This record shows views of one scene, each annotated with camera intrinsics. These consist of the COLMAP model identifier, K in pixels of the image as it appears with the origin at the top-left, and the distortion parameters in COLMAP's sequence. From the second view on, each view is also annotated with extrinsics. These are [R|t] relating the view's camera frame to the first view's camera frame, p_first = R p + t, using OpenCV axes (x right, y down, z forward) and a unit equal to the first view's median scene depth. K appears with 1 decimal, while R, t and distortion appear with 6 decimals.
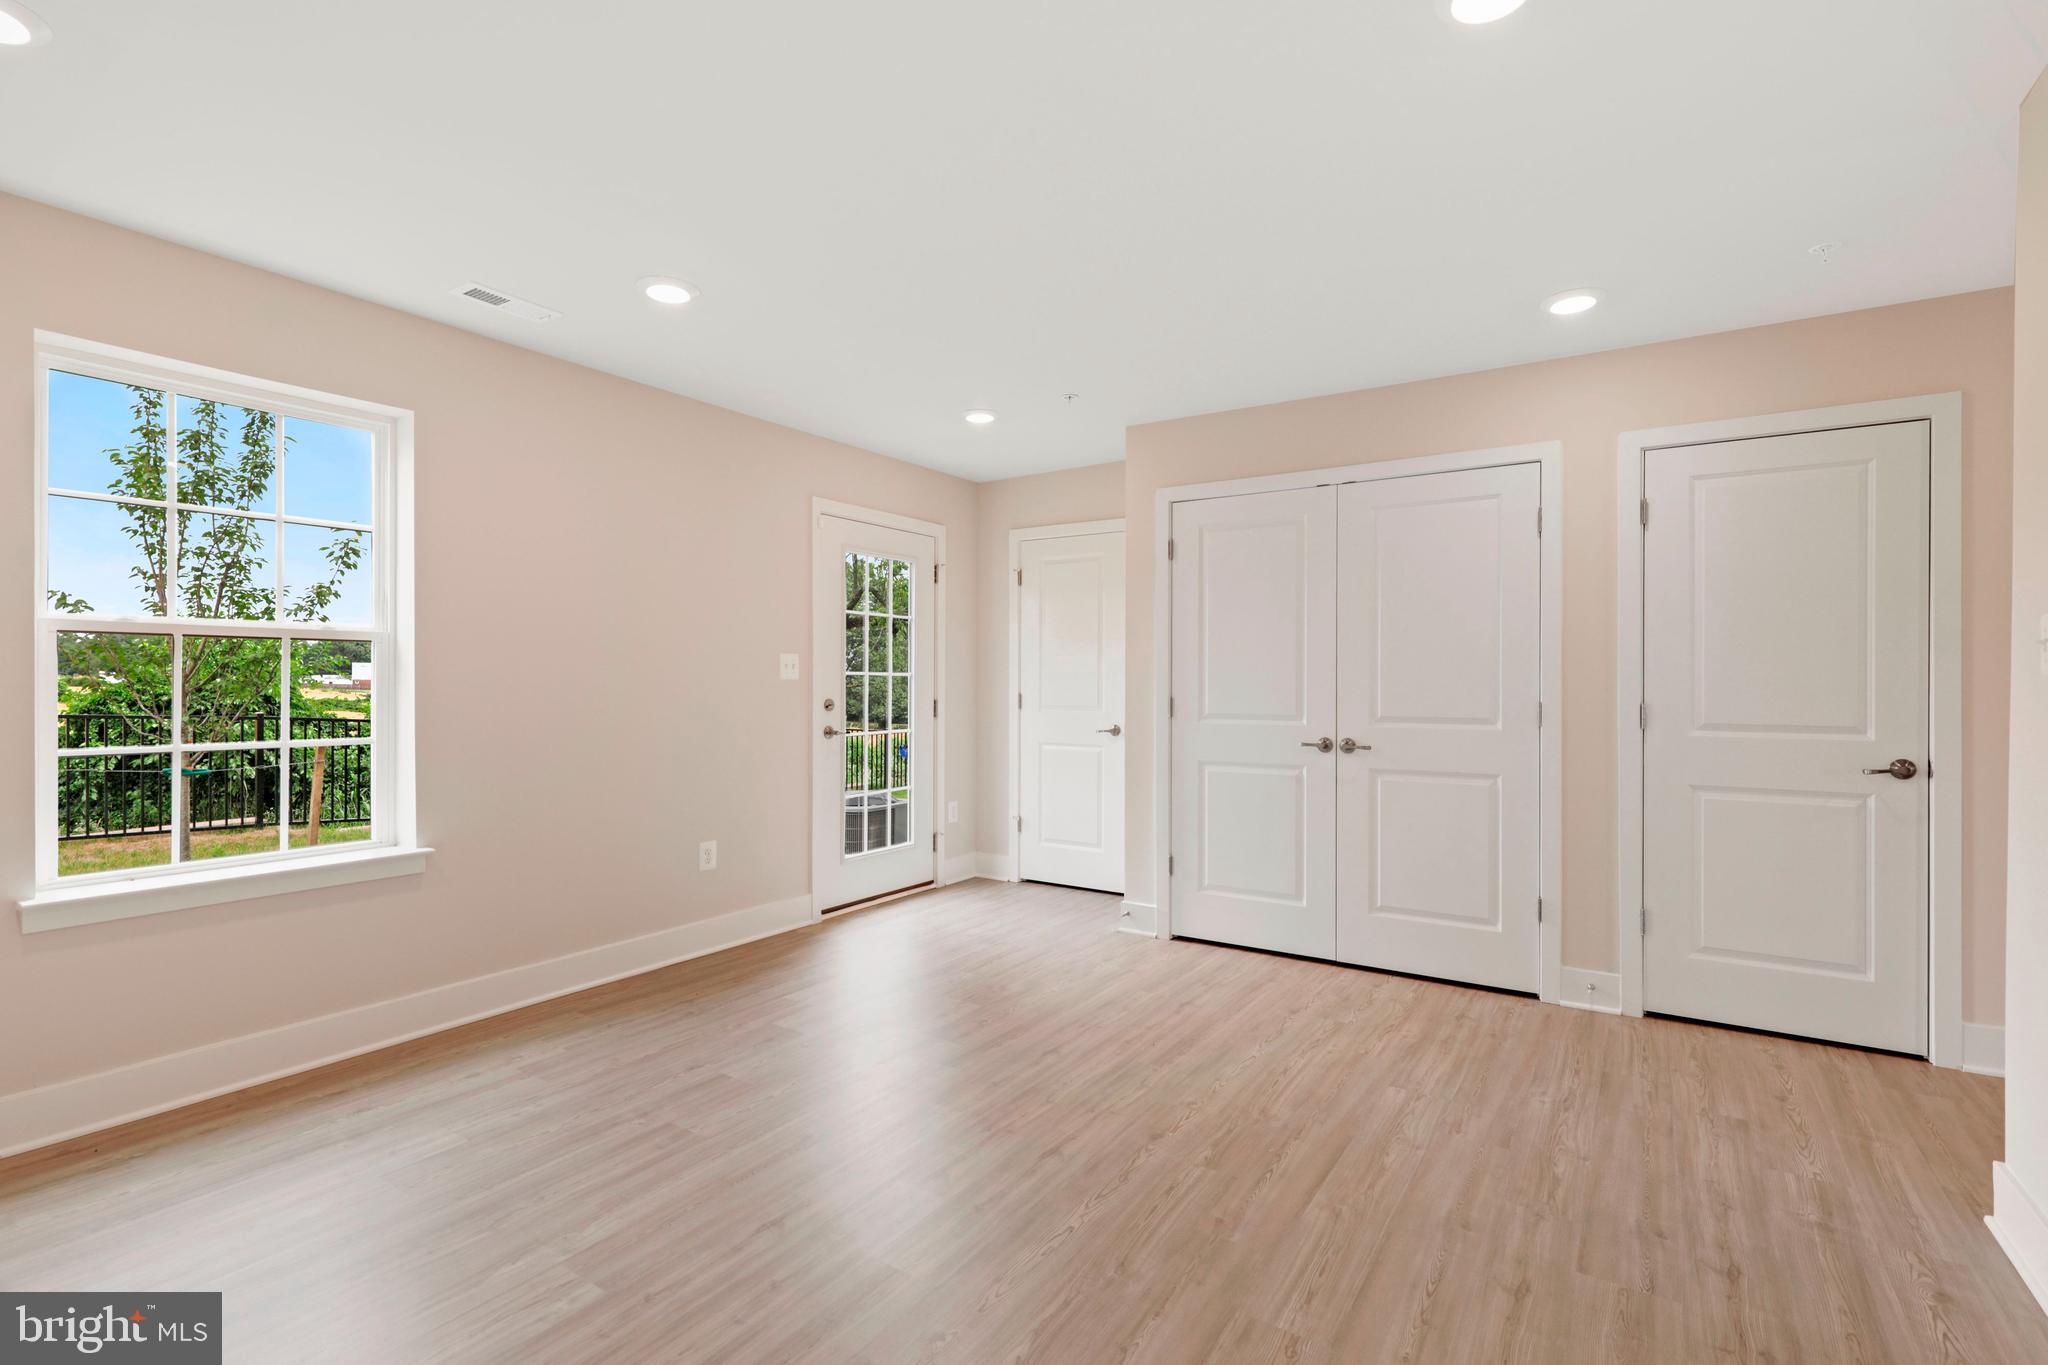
lens RADIAL K [[938.3, 0, 1024.0], [0, 938.3, 682.5], [0, 0, 1]] dist [0.012139, -0.000942]
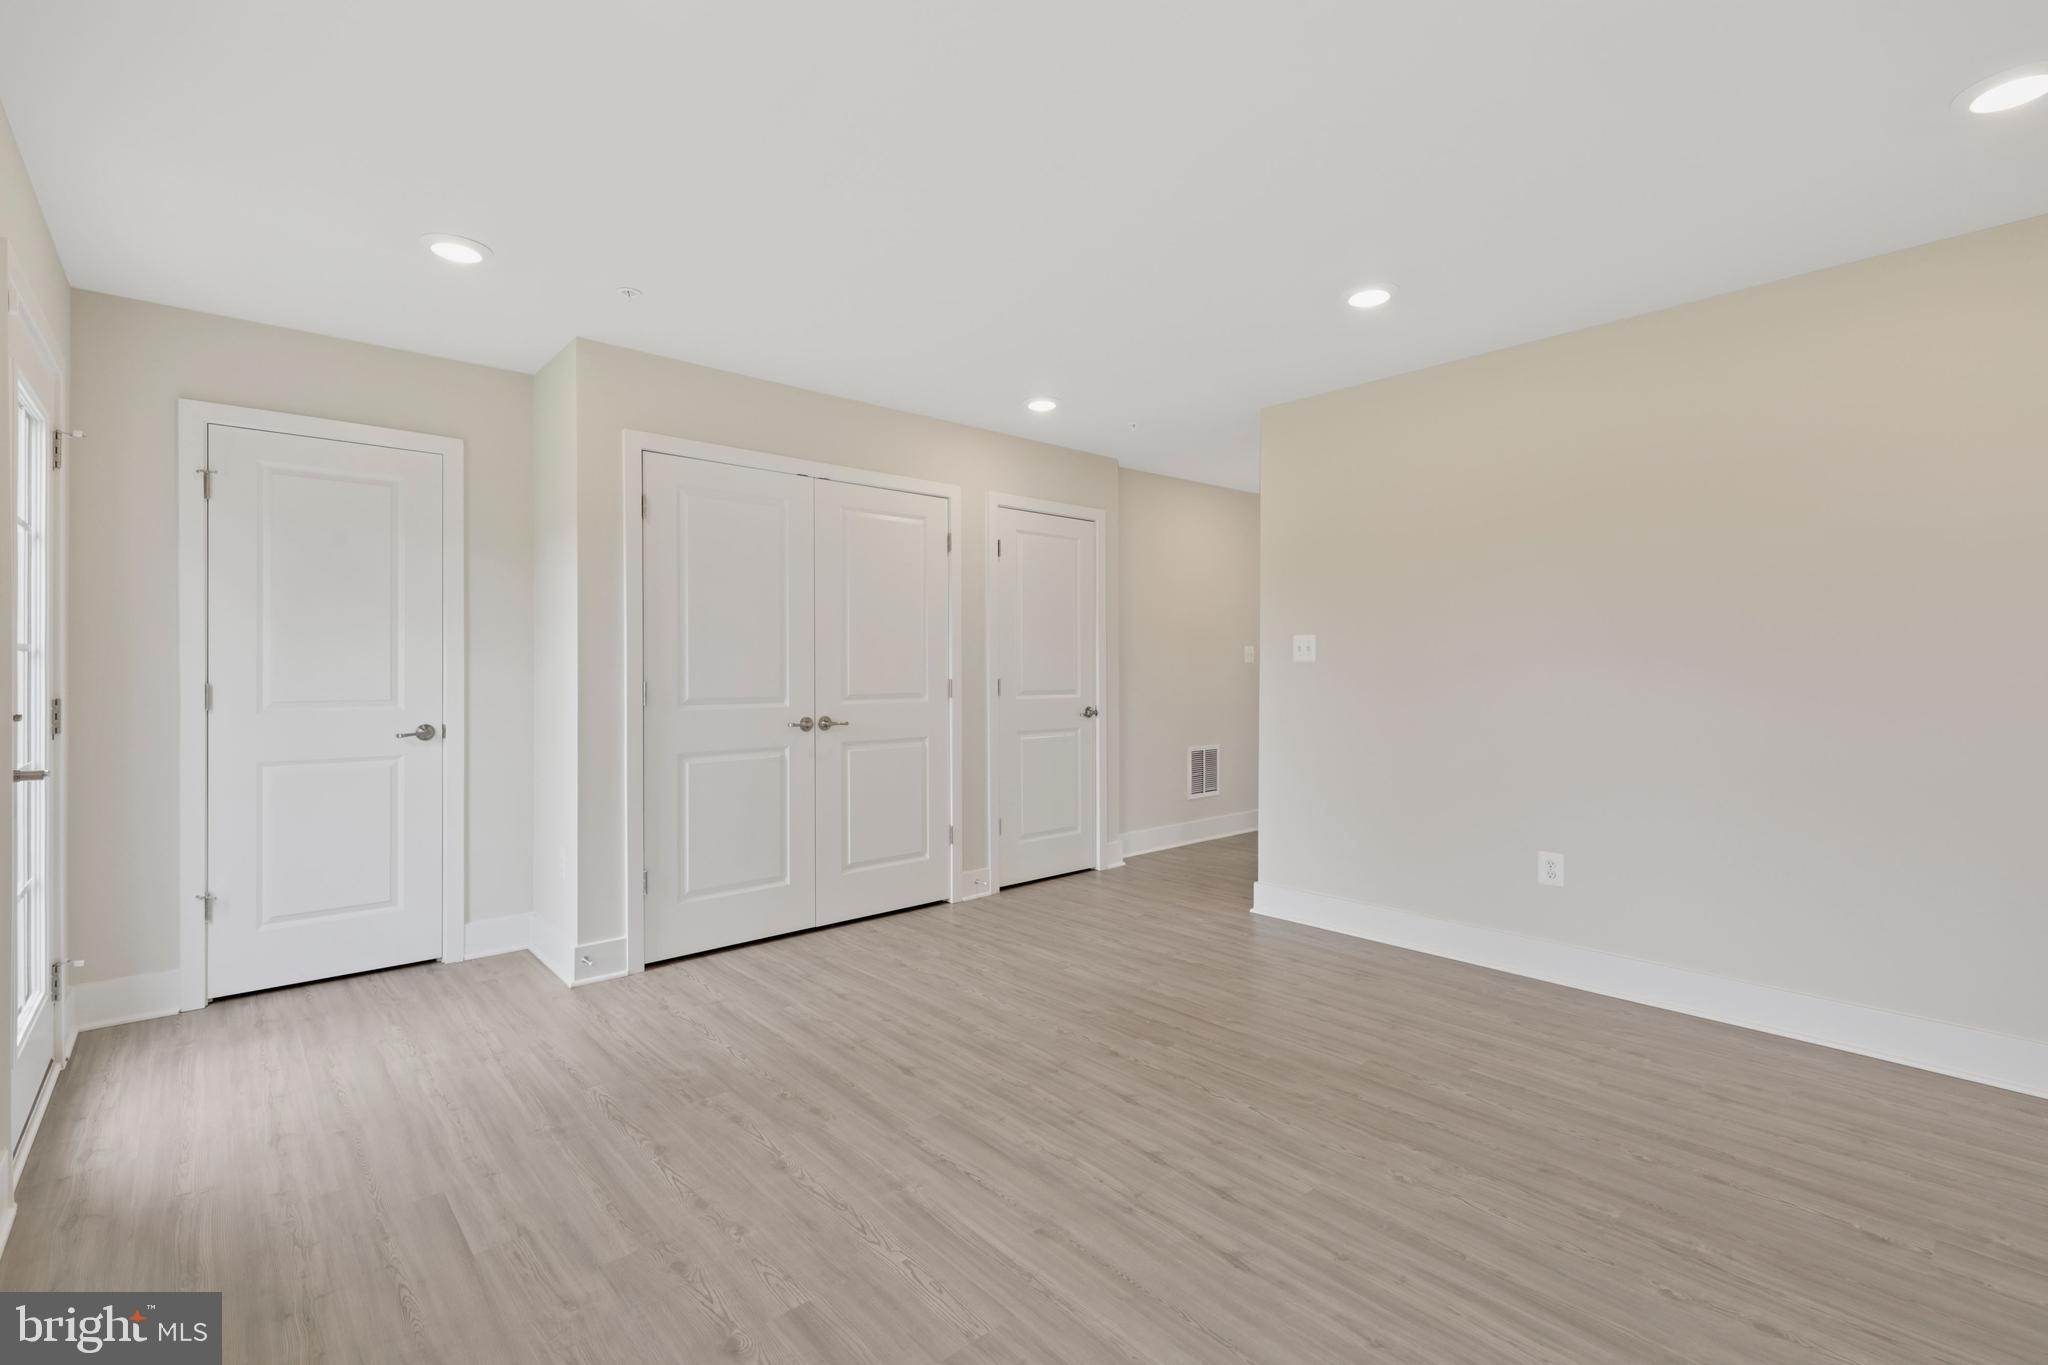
lens RADIAL K [[925.7, 0, 1026.4], [0, 925.7, 669.8], [0, 0, 1]] dist [0.012951, -0.000886]
pose [[0.252440, -0.005512, 0.967597, -0.786127], [0.000579, 0.999984, 0.005546, 0.000322], [-0.967612, -0.000840, 0.252440, 0.643894]]
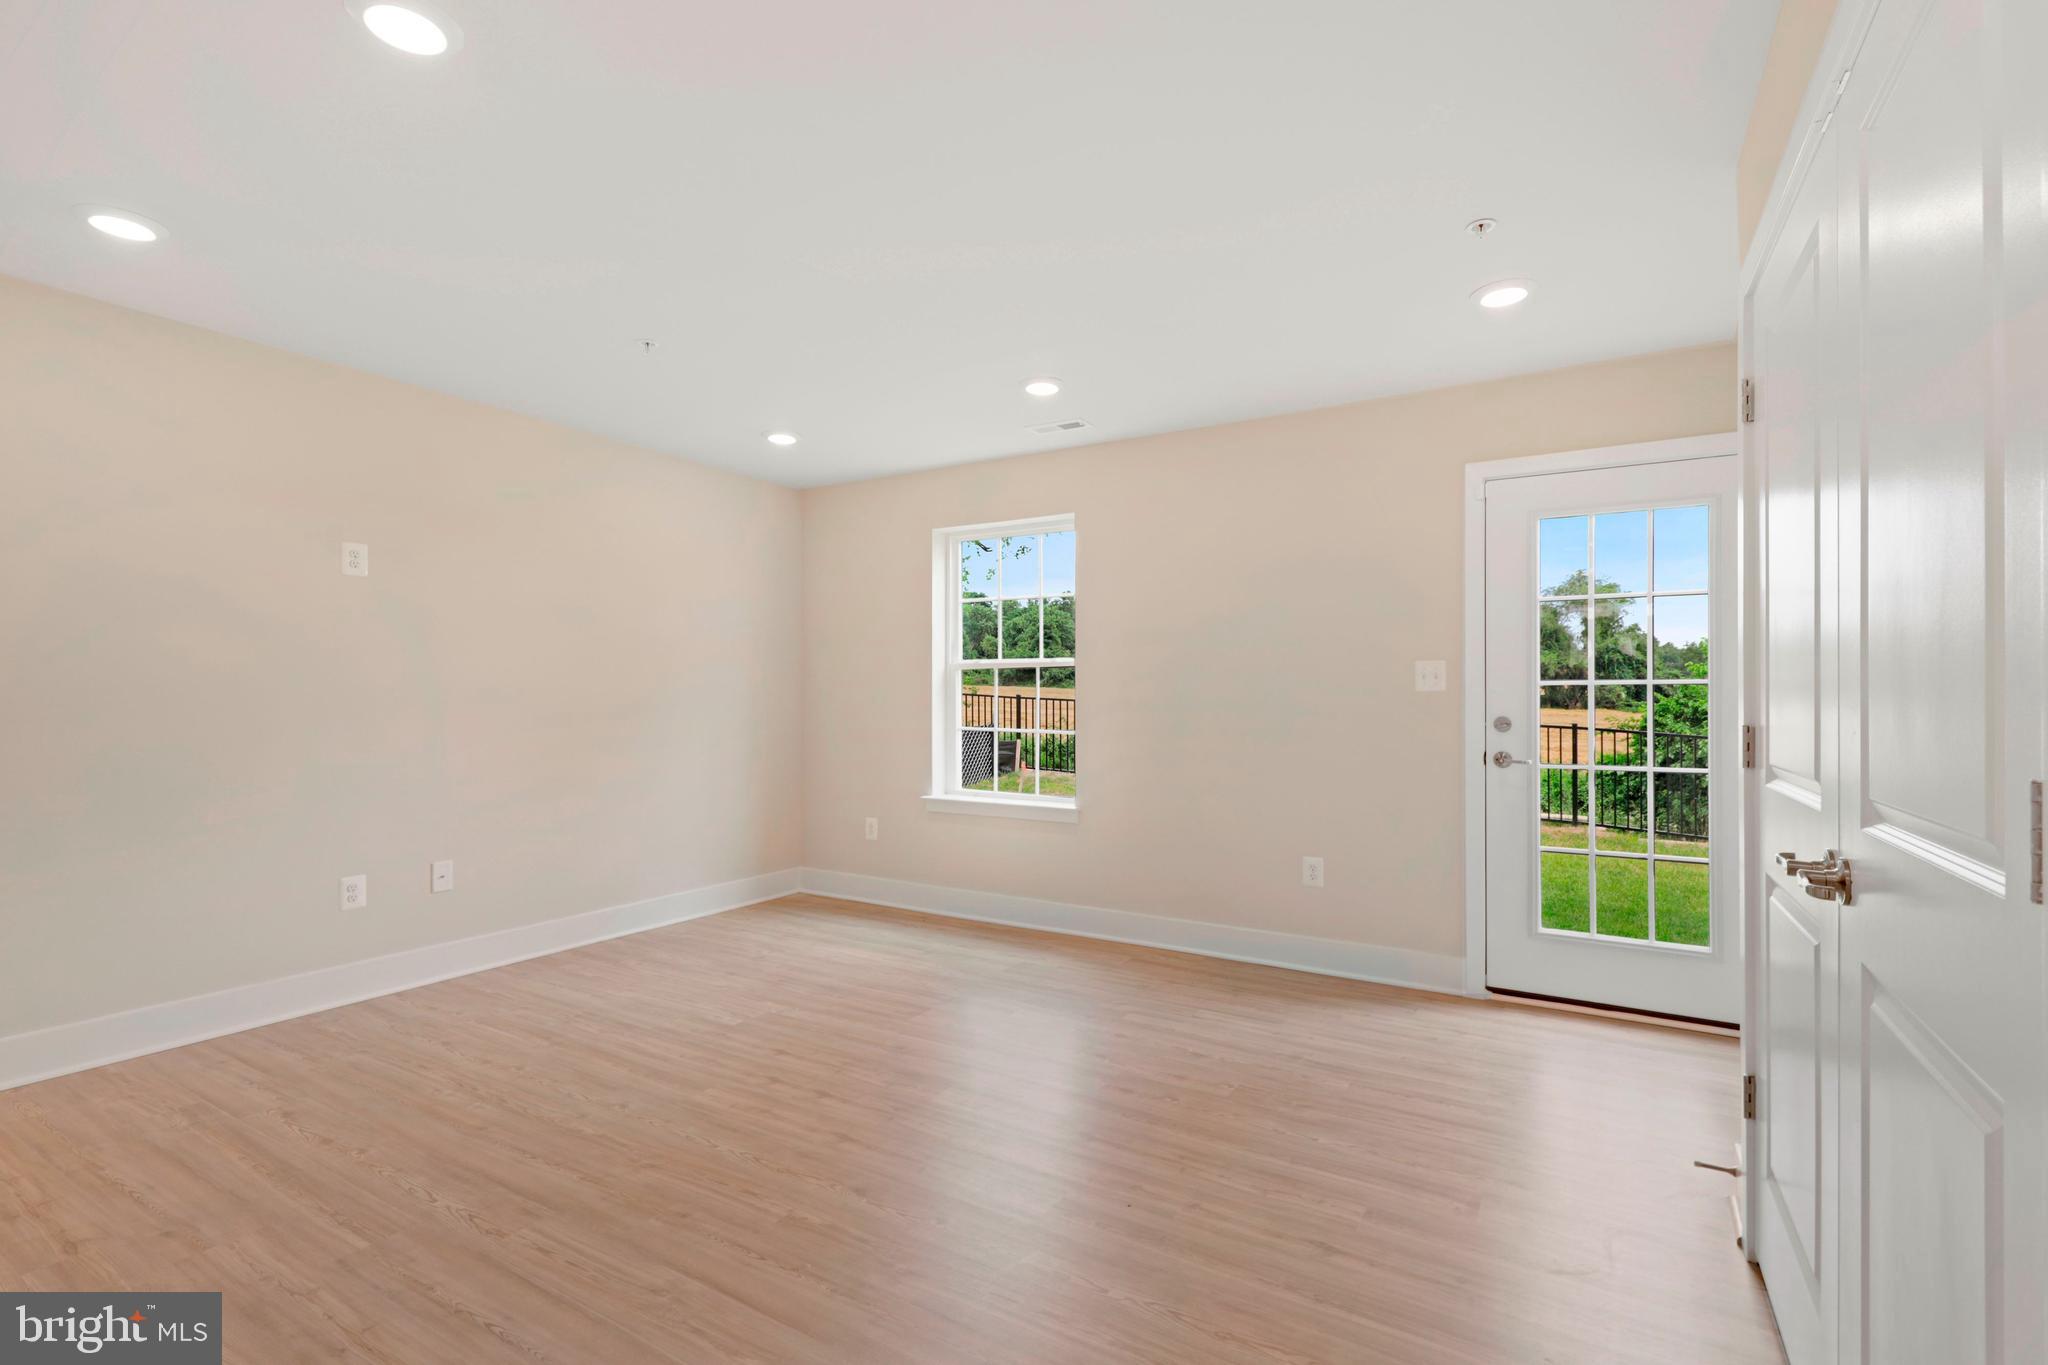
lens RADIAL K [[936.2, 0, 1035.1], [0, 936.2, 696.4], [0, 0, 1]] dist [0.008499, -0.000475]
pose [[0.044147, 0.000094, -0.999025, 0.831309], [-0.001765, 0.999998, 0.000016, 0.003243], [0.999023, 0.001763, 0.044147, 0.889970]]
